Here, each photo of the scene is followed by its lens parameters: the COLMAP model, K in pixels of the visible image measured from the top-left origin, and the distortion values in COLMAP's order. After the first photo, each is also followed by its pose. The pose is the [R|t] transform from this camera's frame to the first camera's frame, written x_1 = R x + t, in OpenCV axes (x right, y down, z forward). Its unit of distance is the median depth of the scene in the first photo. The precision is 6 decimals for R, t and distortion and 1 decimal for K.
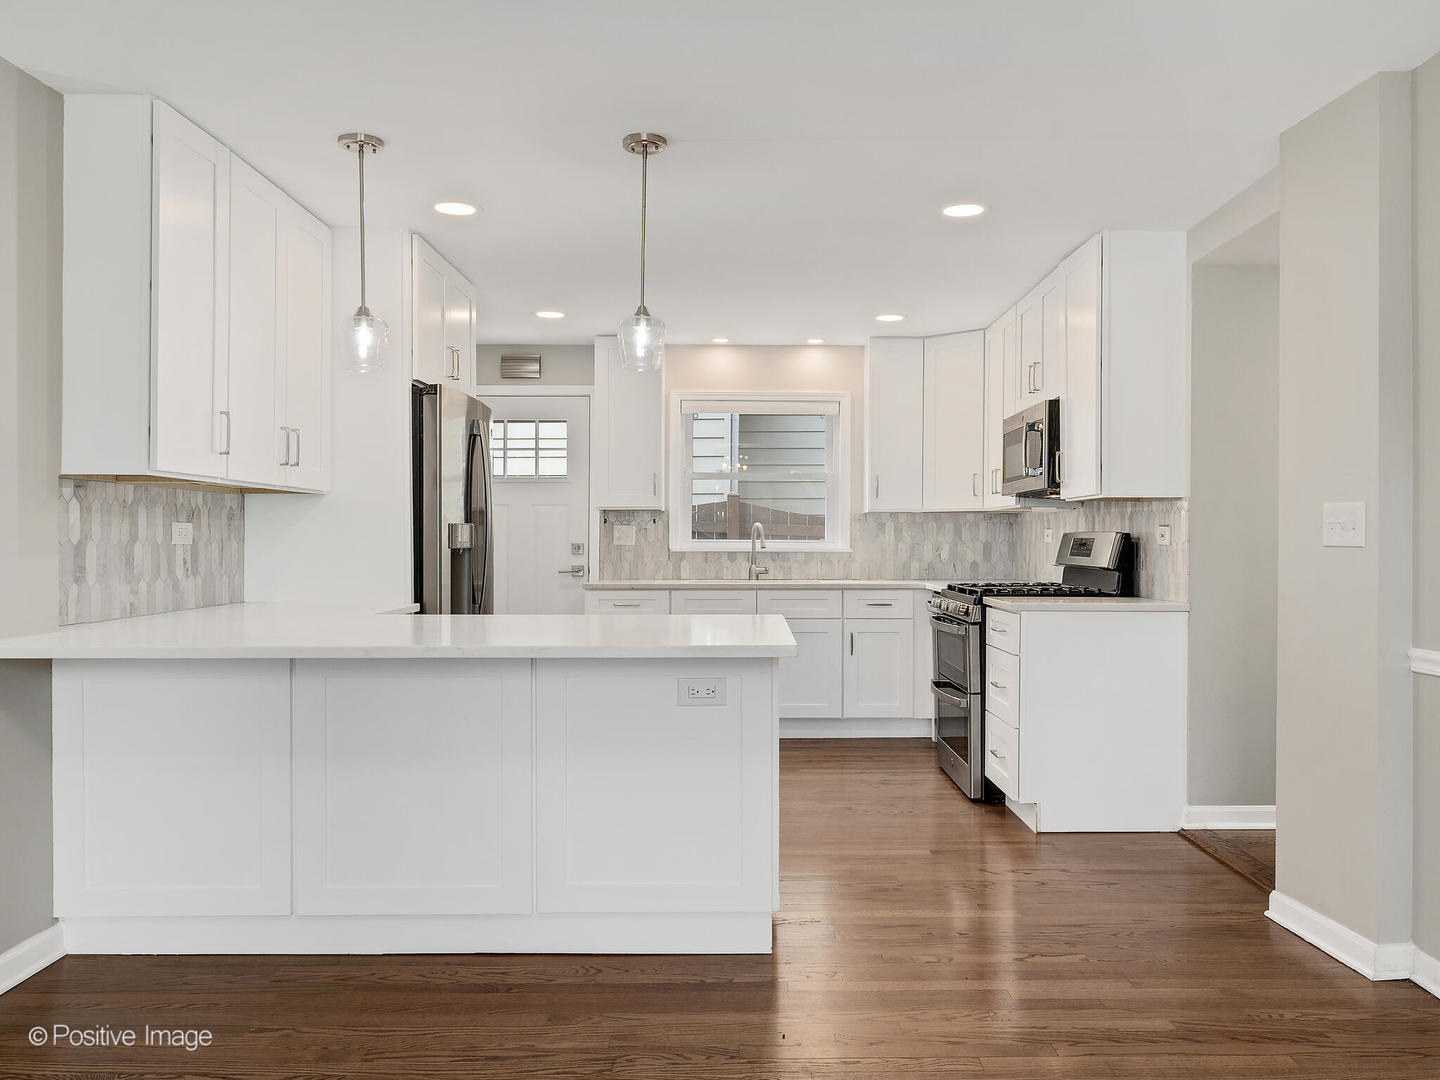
lens RADIAL K [[1110.3, 0, 719.0], [0, 1110.3, 531.3], [0, 0, 1]] dist [-0.001573, -0.002110]
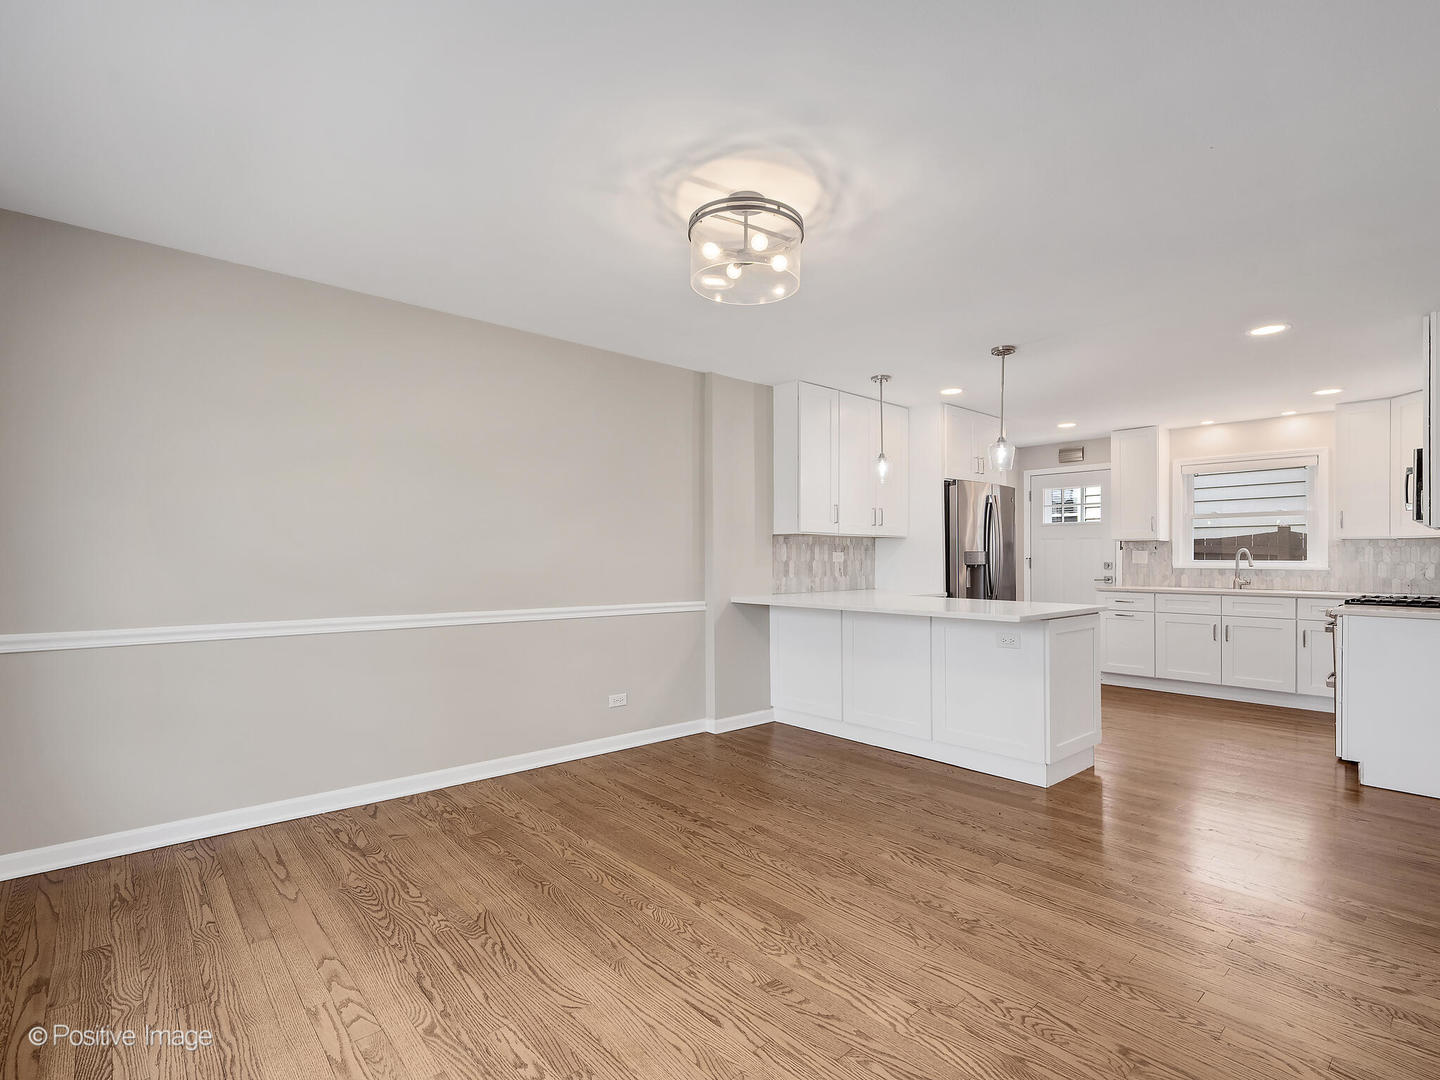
lens RADIAL K [[697.0, 0, 715.8], [0, 697.0, 552.2], [0, 0, 1]] dist [0.000121, 0.000167]
pose [[0.651369, -0.004804, -0.758746, 0.400741], [0.004015, 0.999988, -0.002884, -0.004111], [0.758750, -0.001168, 0.651380, -0.112214]]
